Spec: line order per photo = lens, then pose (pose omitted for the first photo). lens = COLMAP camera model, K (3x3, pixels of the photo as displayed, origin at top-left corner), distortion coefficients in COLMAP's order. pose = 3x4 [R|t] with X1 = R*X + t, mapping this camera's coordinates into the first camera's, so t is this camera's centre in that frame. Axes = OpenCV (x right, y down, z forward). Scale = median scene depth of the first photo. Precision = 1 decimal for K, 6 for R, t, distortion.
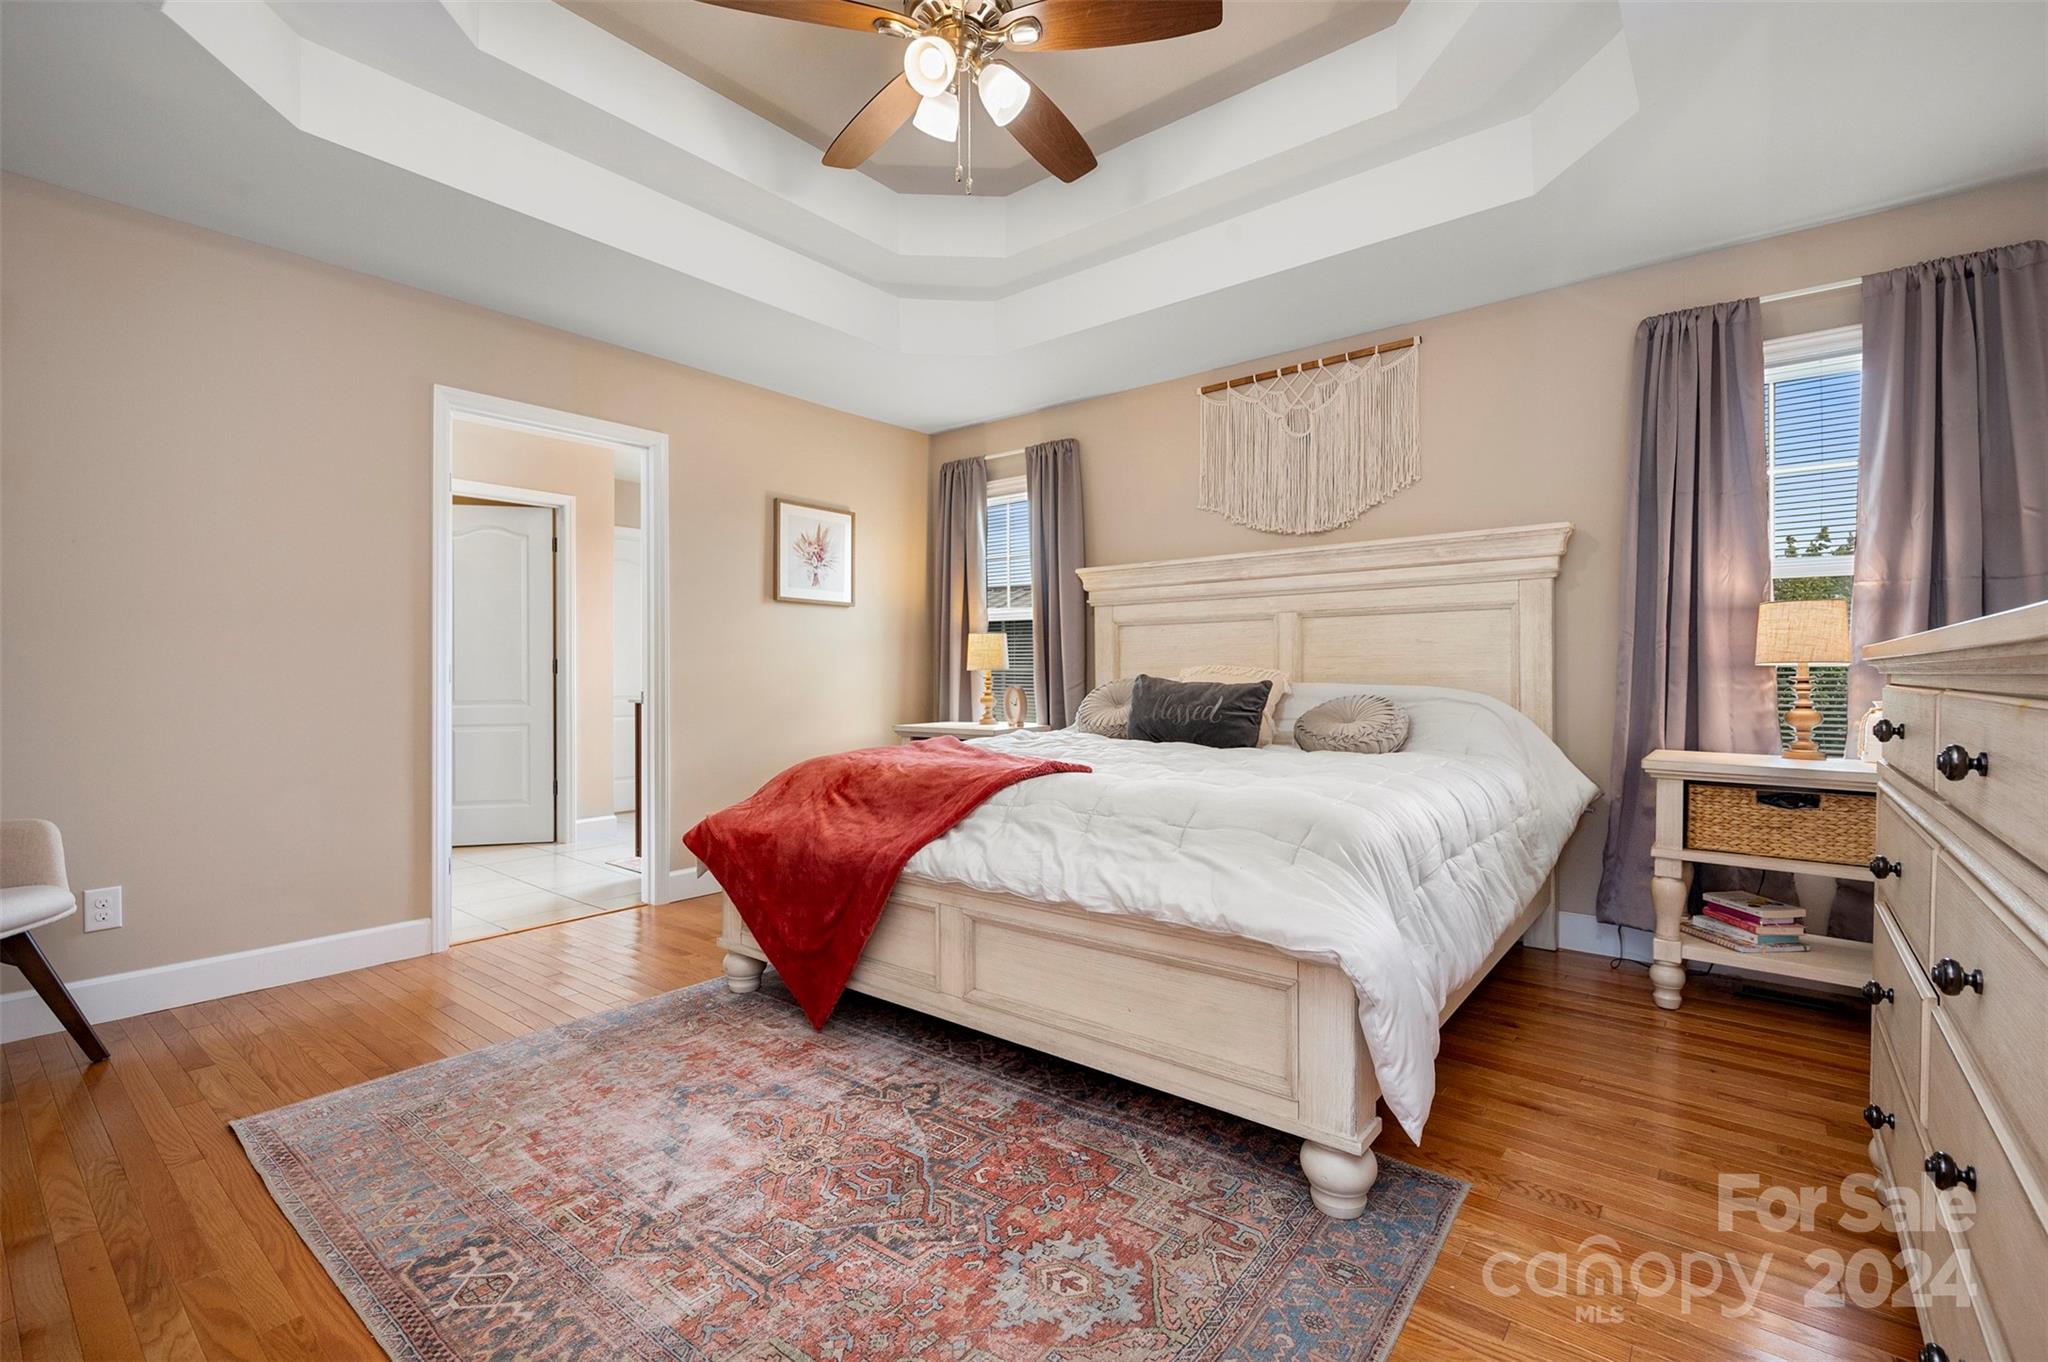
lens RADIAL K [[929.3, 0, 1018.2], [0, 929.3, 683.5], [0, 0, 1]] dist [0.000030, -0.000116]
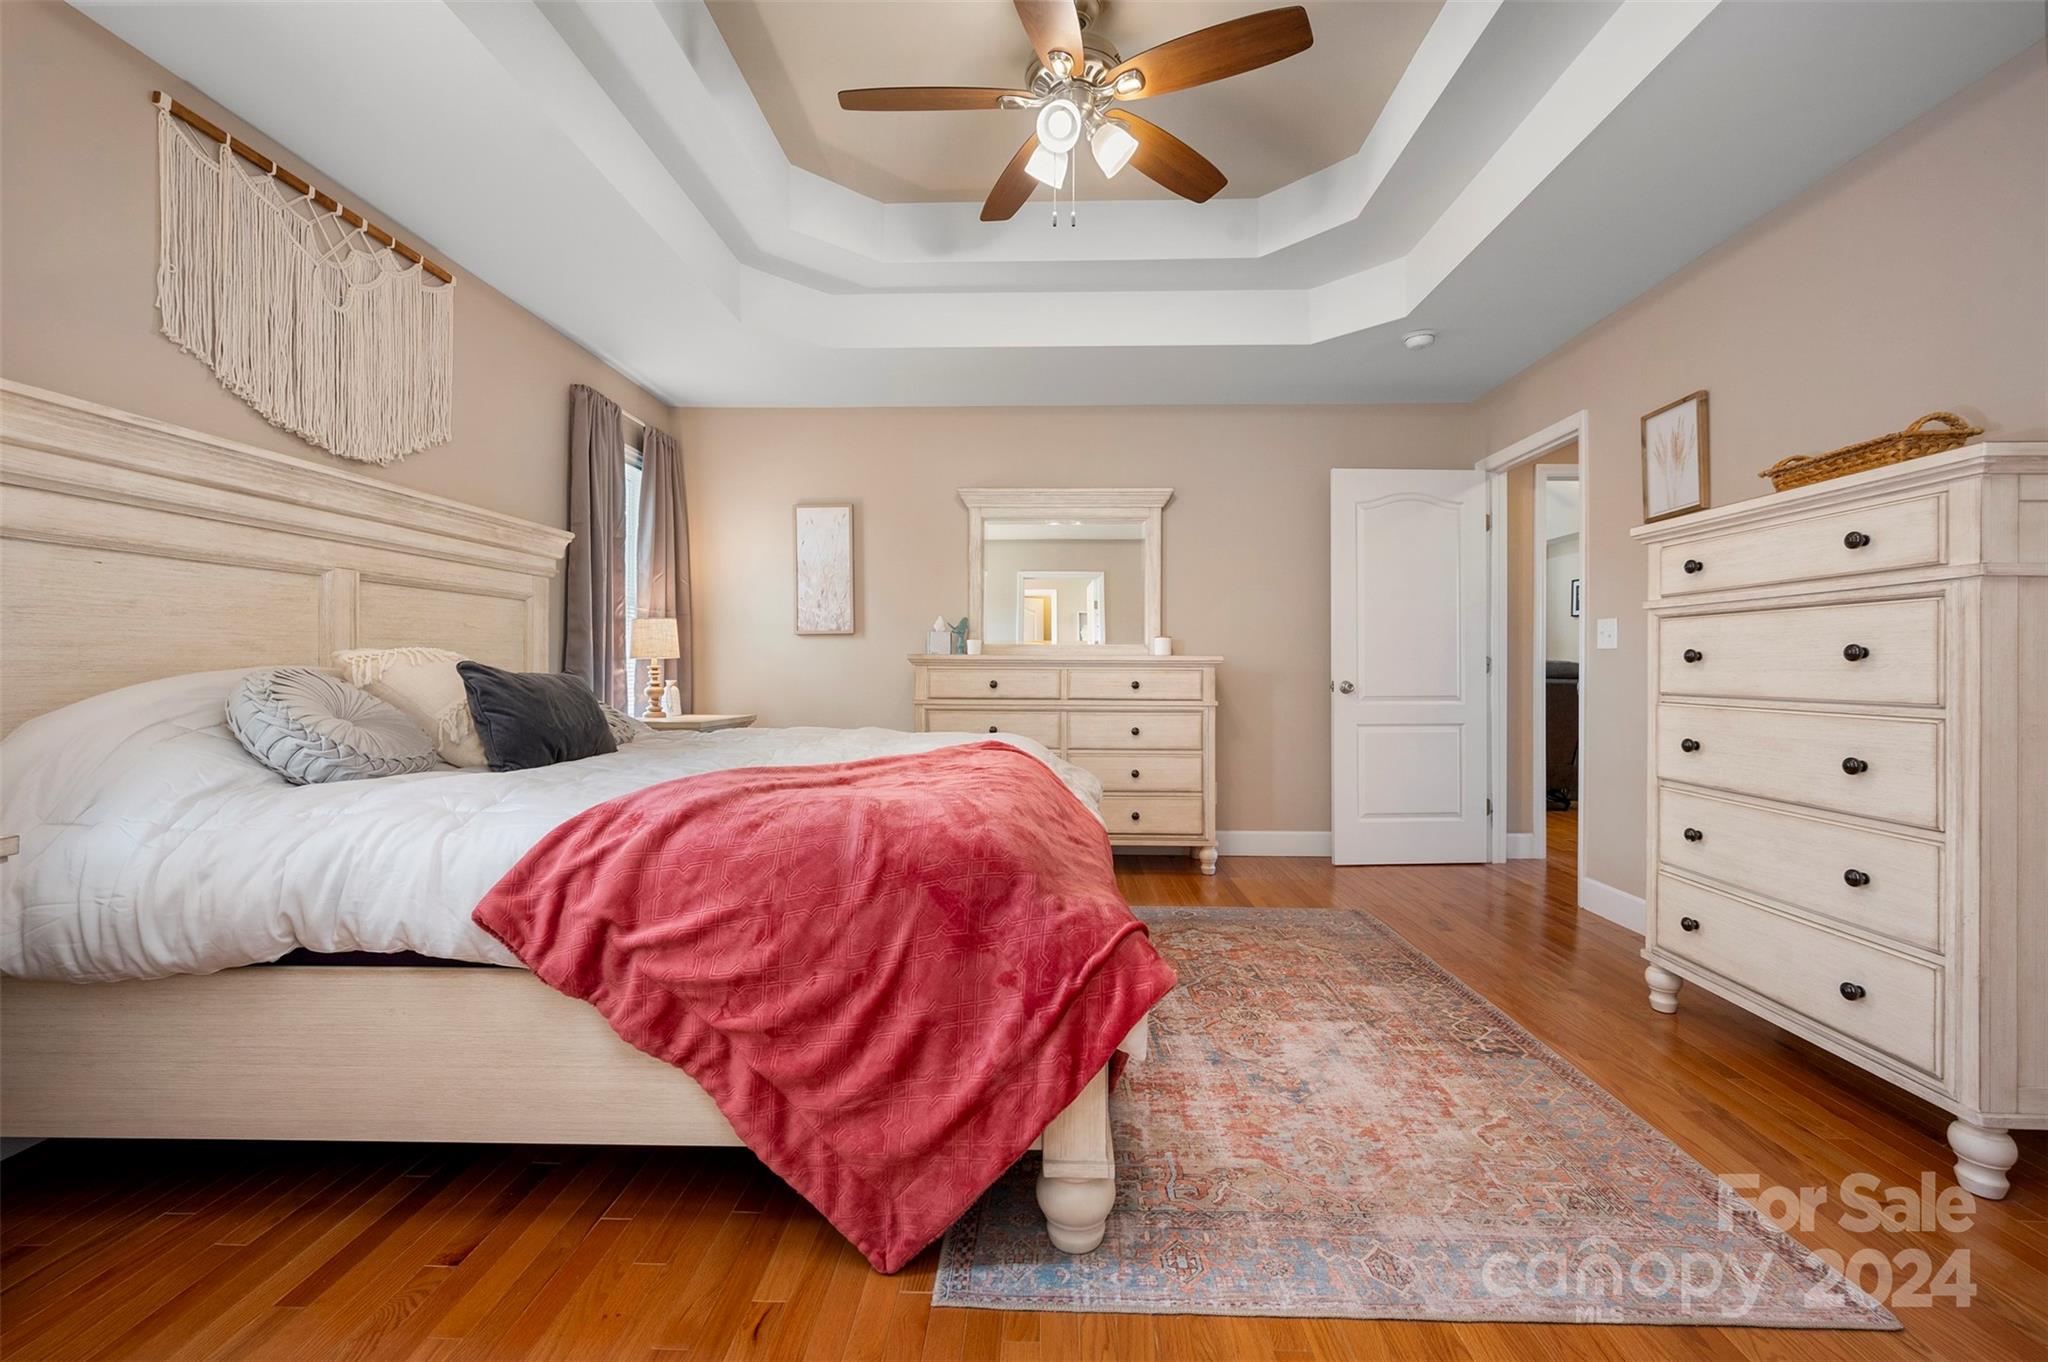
lens RADIAL K [[858.7, 0, 1022.3], [0, 858.7, 672.1], [0, 0, 1]] dist [-0.001243, 0.000026]
pose [[-0.608388, -0.006873, 0.793610, -1.026371], [0.005120, 0.999908, 0.012585, -0.015479], [-0.793623, 0.011719, -0.608297, 2.026088]]
